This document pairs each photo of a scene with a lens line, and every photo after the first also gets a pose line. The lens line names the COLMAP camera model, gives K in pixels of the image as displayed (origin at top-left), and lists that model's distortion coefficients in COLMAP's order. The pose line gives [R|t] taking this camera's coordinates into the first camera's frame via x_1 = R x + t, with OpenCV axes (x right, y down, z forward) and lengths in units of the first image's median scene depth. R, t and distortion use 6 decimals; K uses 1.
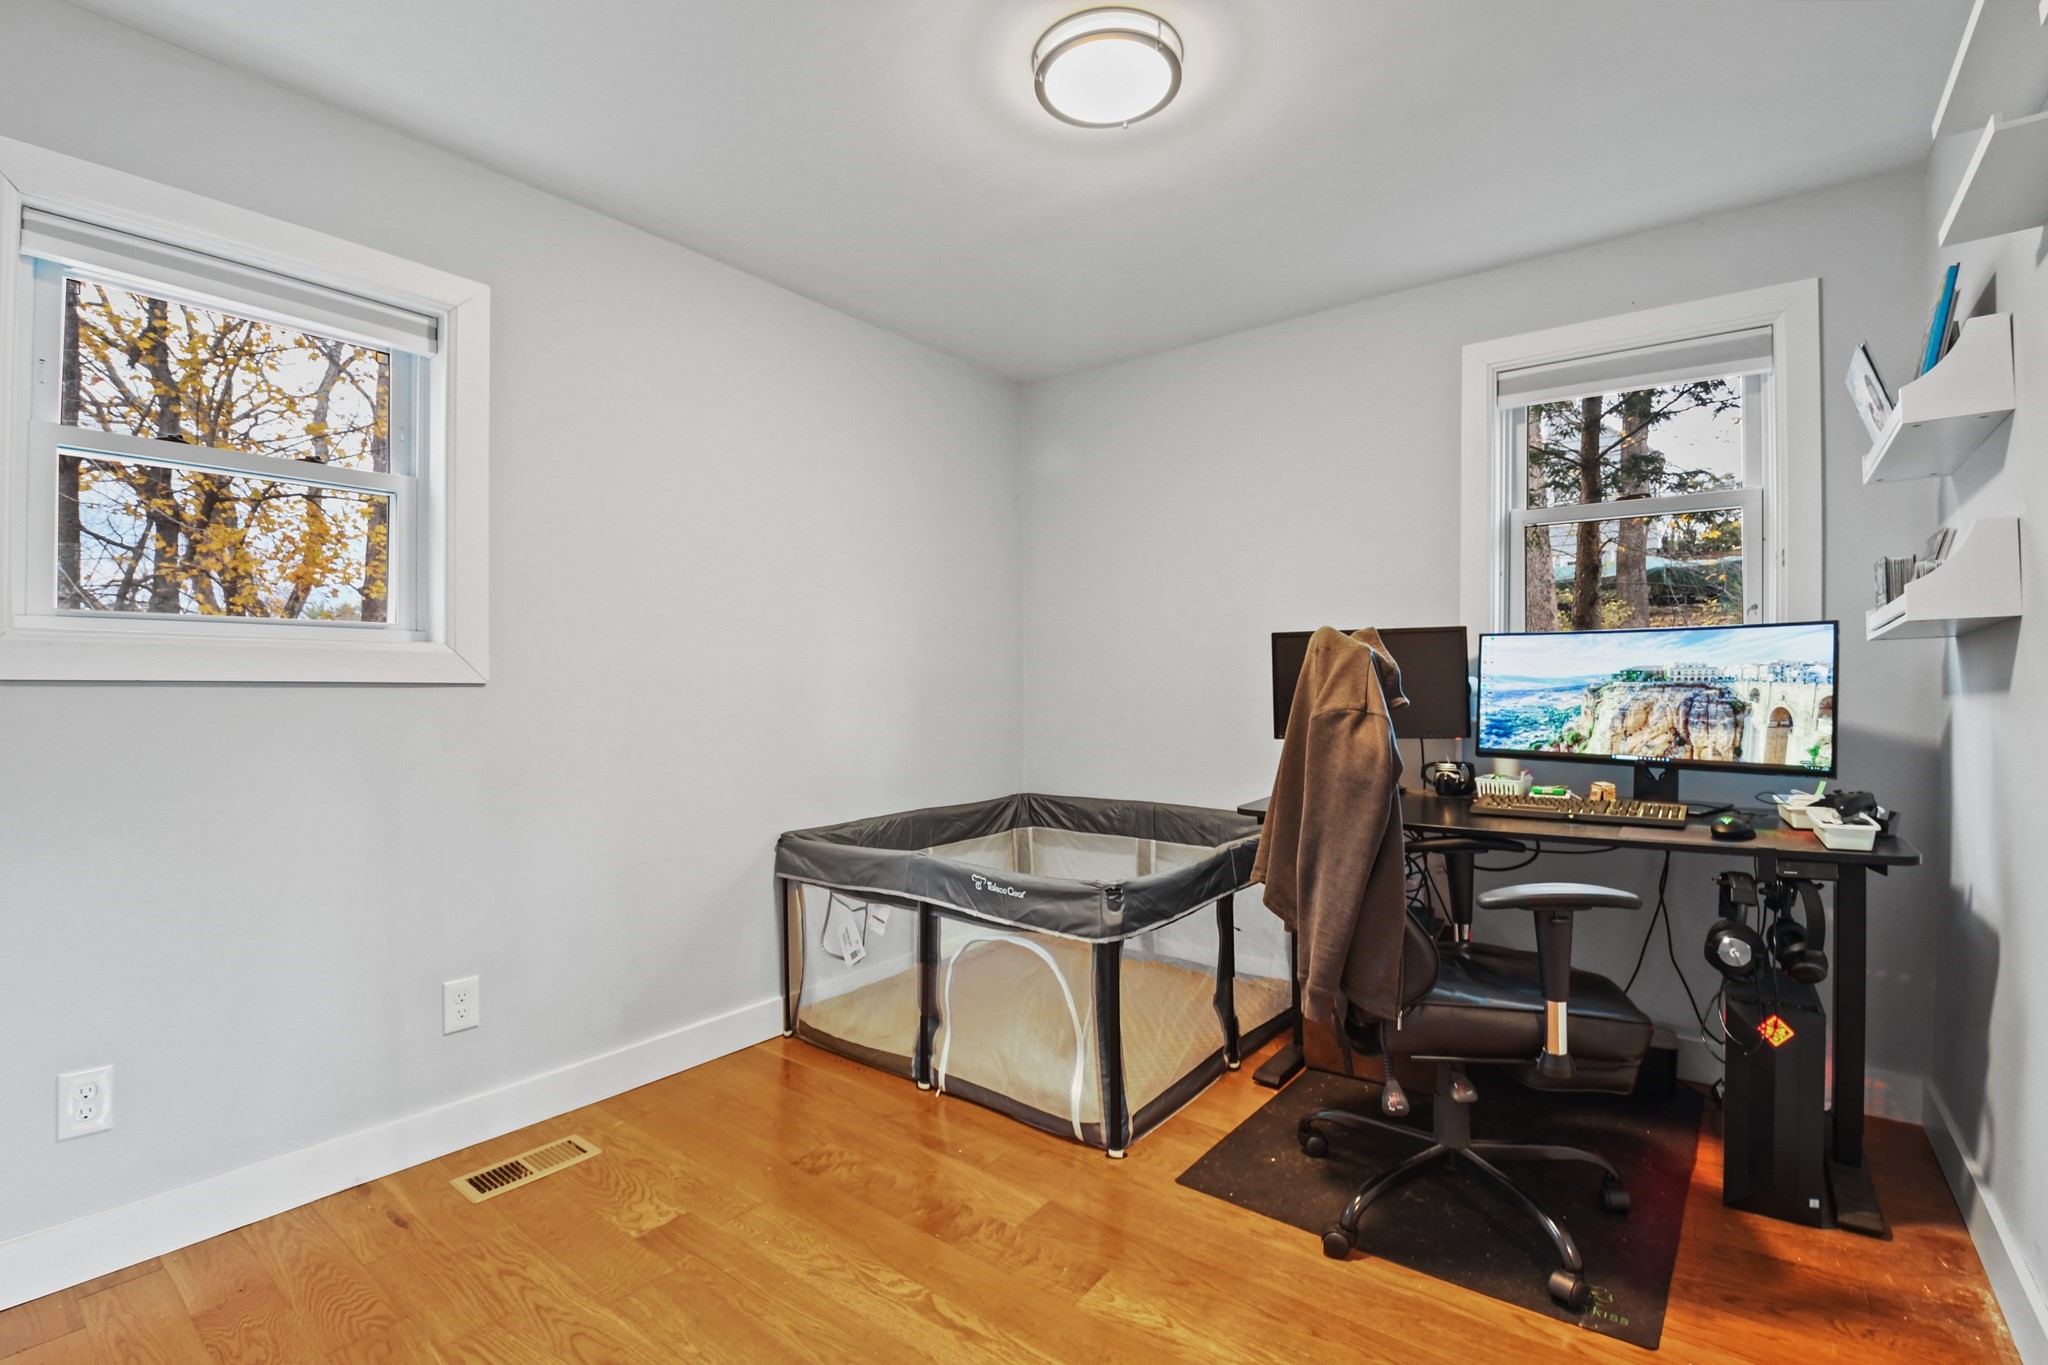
lens RADIAL K [[910.7, 0, 1025.7], [0, 910.7, 687.7], [0, 0, 1]] dist [-0.011557, -0.009188]
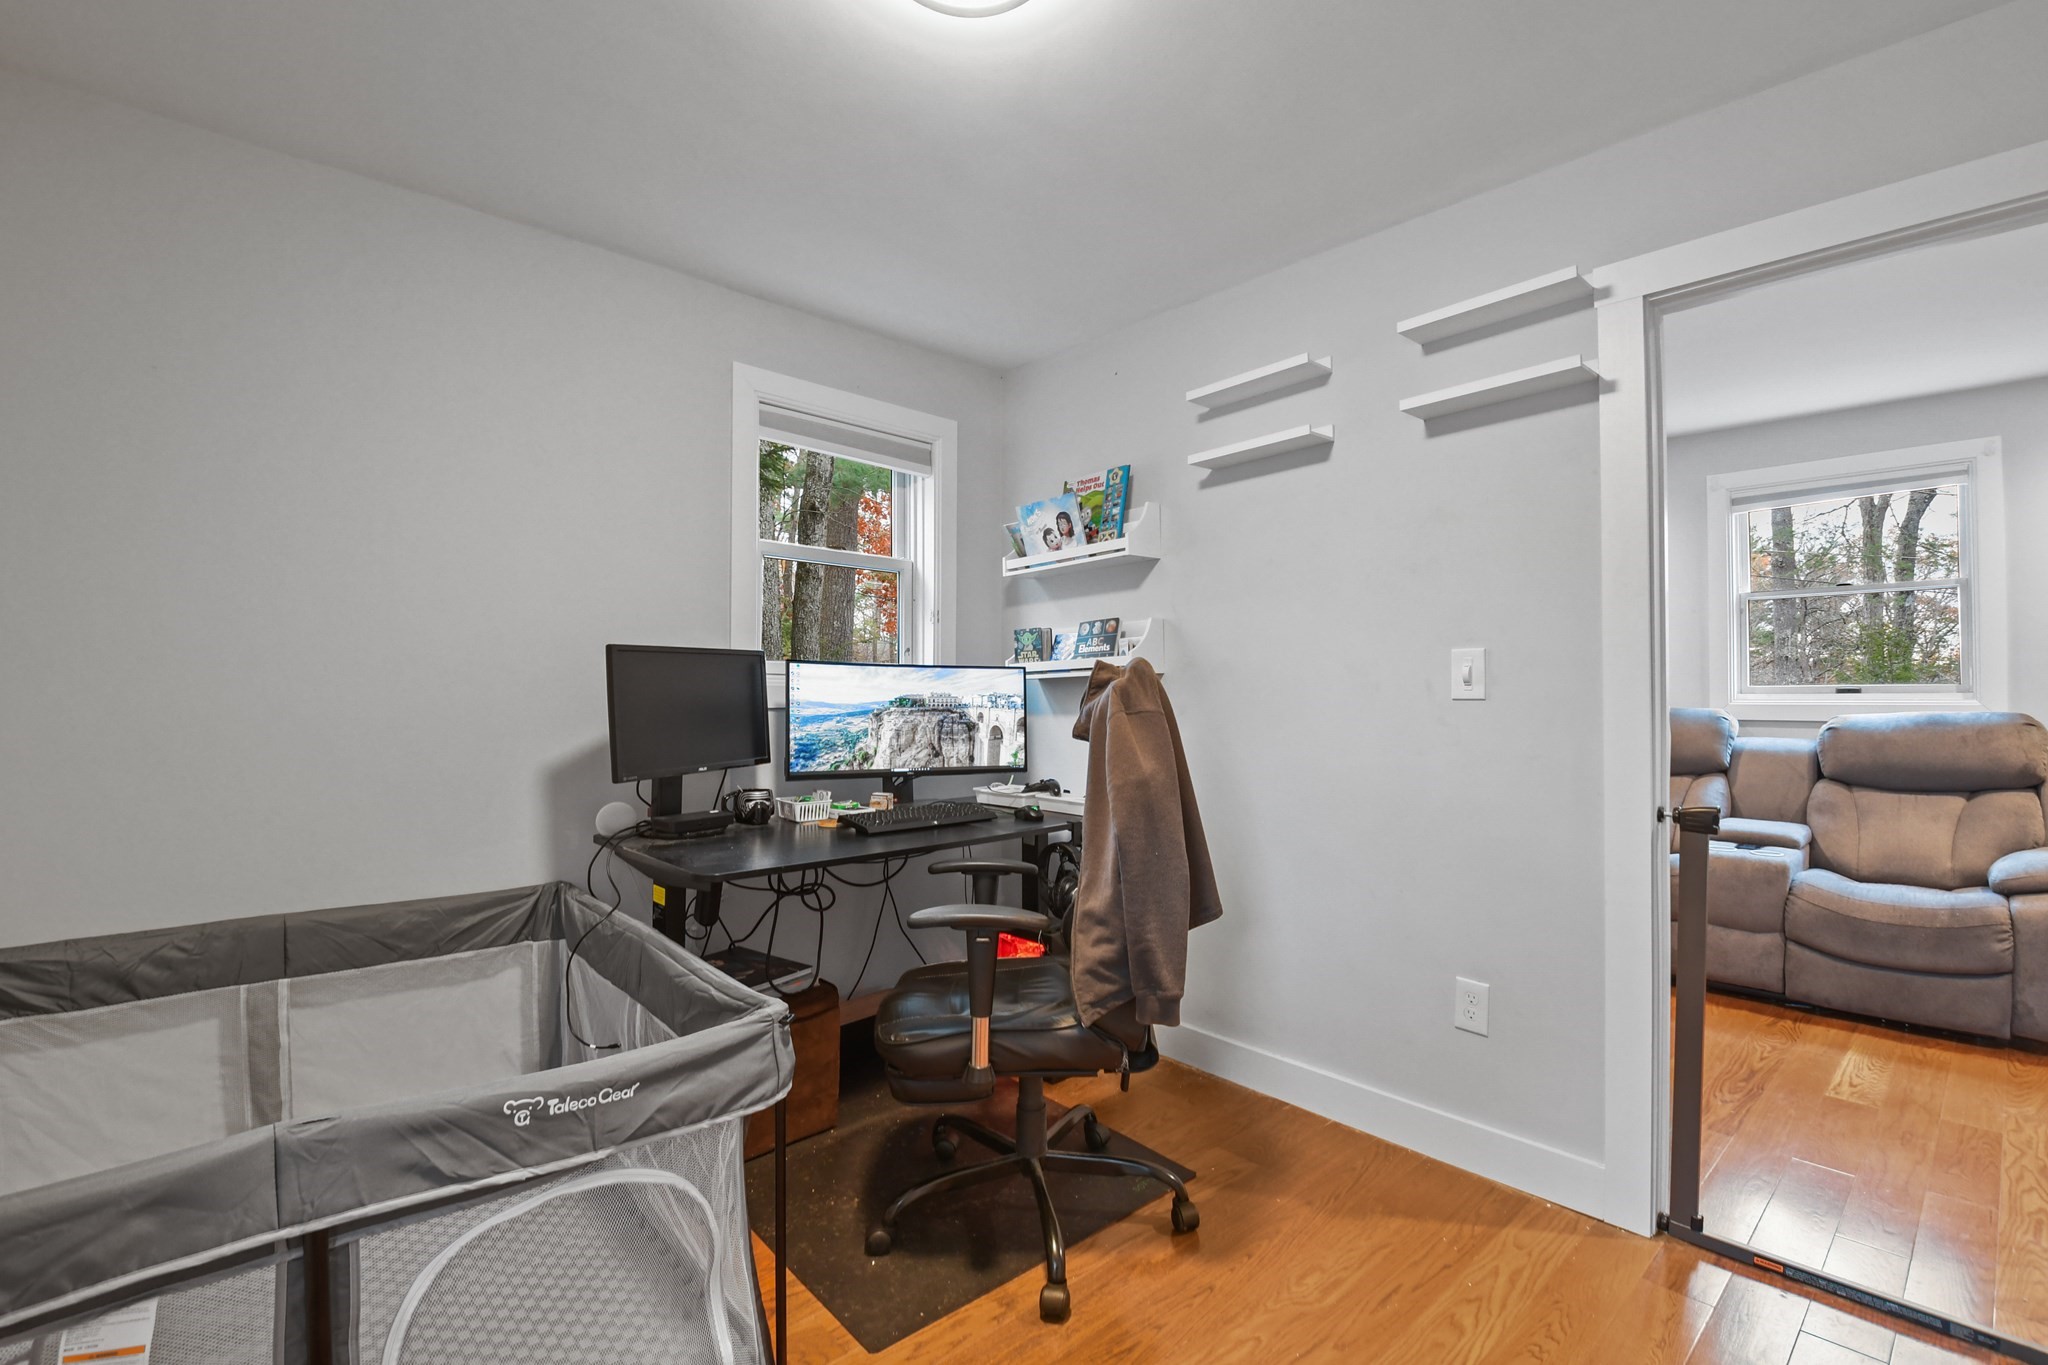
lens RADIAL K [[910.7, 0, 1019.2], [0, 910.7, 681.7], [0, 0, 1]] dist [-0.011557, -0.009188]
pose [[0.171064, 0.017444, 0.985106, -0.508496], [-0.003187, 0.999848, -0.017152, -0.020436], [-0.985255, -0.000206, 0.171093, 0.637632]]
